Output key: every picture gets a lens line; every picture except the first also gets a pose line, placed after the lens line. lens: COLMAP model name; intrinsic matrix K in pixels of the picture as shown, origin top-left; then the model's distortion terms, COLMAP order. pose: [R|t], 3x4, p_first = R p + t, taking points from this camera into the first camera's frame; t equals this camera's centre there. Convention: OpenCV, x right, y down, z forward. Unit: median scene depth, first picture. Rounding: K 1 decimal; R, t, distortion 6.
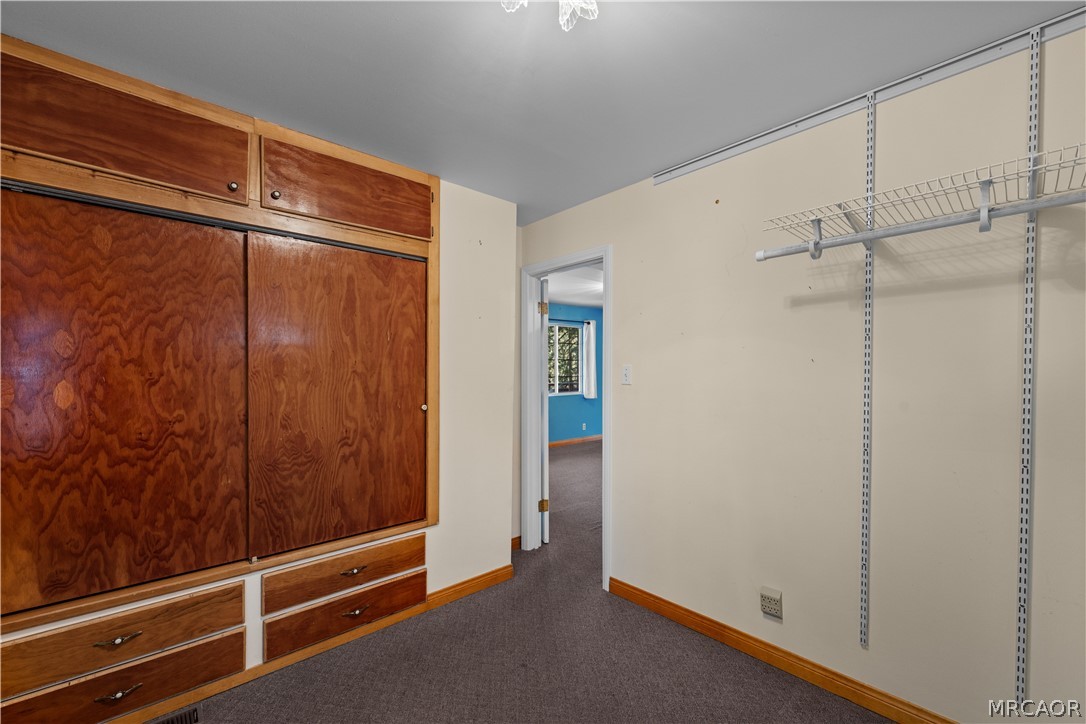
lens RADIAL K [[440.1, 0, 542.0], [0, 440.1, 372.4], [0, 0, 1]] dist [-0.000984, 0.000258]
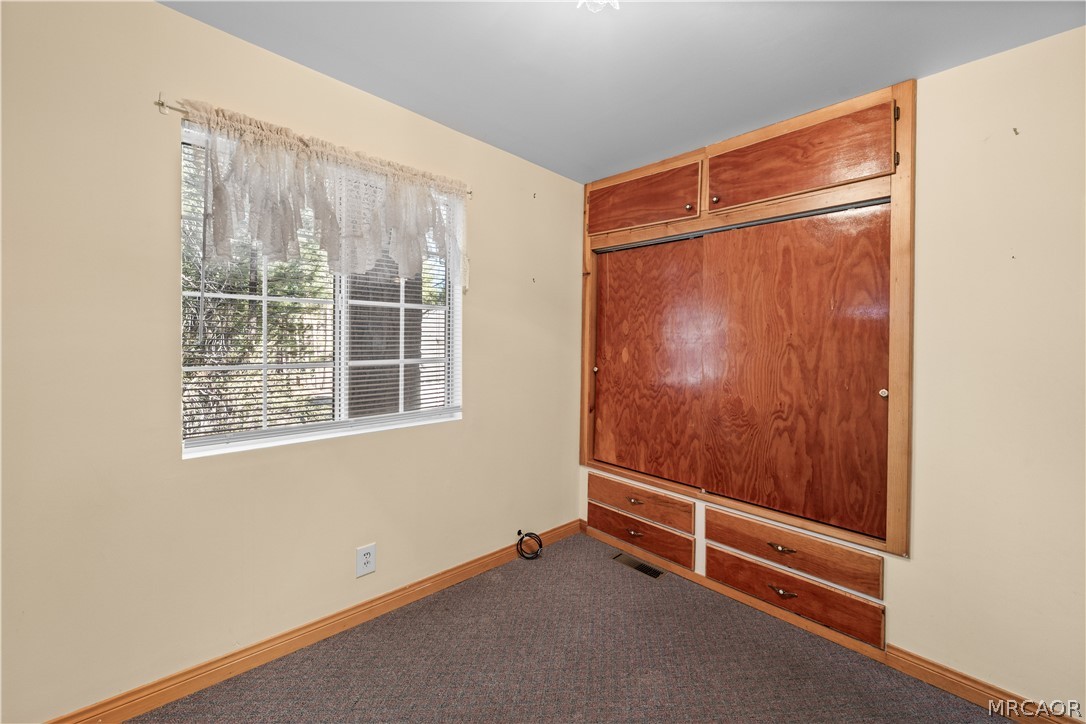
lens RADIAL K [[440.1, 0, 537.6], [0, 440.1, 338.5], [0, 0, 1]] dist [-0.000984, 0.000258]
pose [[0.023187, -0.008002, -0.999699, 0.619815], [-0.018112, 0.999800, -0.008423, 0.003168], [0.999567, 0.018302, 0.023038, 0.488453]]
